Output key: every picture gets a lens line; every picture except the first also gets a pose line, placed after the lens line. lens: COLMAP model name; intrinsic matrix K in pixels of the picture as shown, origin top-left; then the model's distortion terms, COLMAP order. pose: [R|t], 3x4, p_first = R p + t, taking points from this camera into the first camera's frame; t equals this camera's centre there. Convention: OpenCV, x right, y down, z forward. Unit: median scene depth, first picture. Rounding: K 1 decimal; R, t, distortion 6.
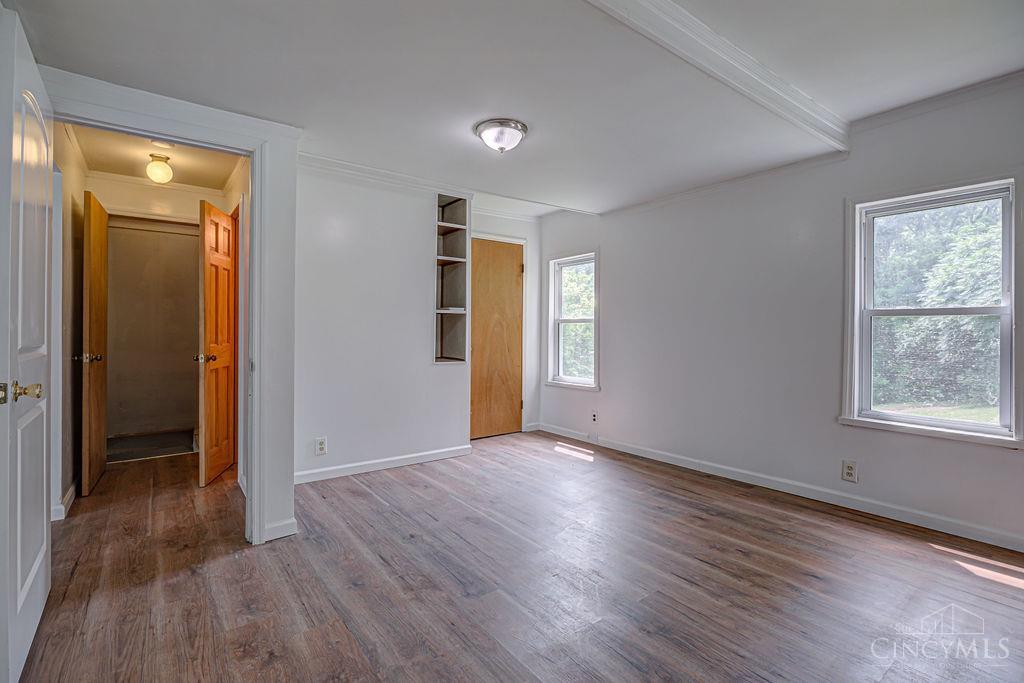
lens RADIAL K [[469.0, 0, 512.0], [0, 469.0, 341.5], [0, 0, 1]] dist [-0.001839, 0.000196]
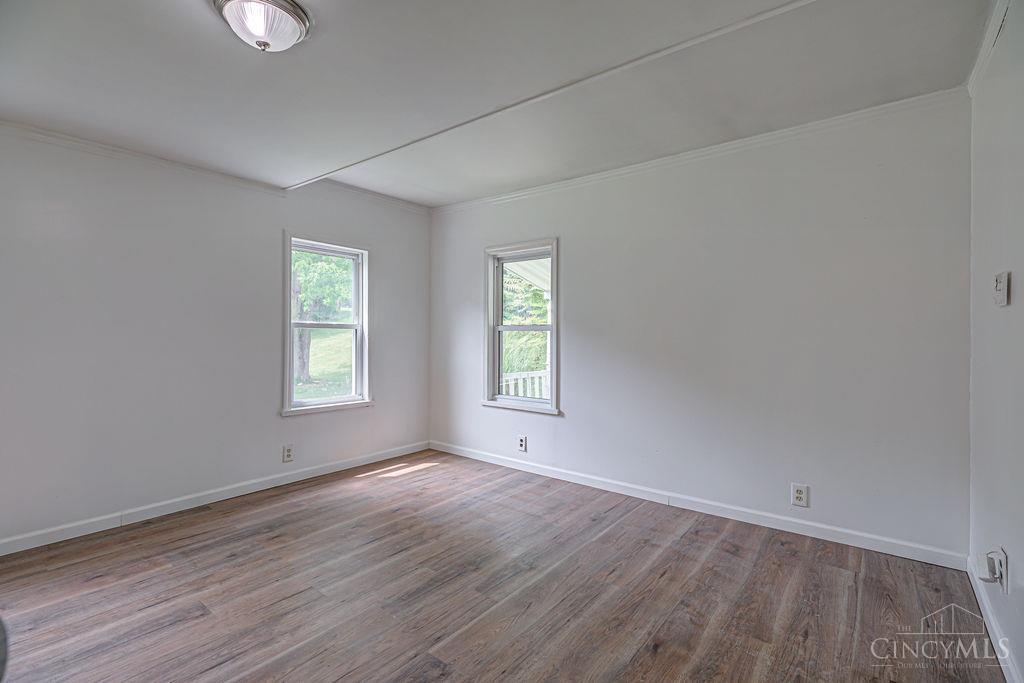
lens RADIAL K [[469.0, 0, 512.0], [0, 469.0, 341.5], [0, 0, 1]] dist [-0.001839, 0.000196]
pose [[-0.259381, -0.005366, 0.965760, -0.599603], [0.021577, 0.999703, 0.011350, -0.012028], [-0.965534, 0.023782, -0.259188, 0.753845]]
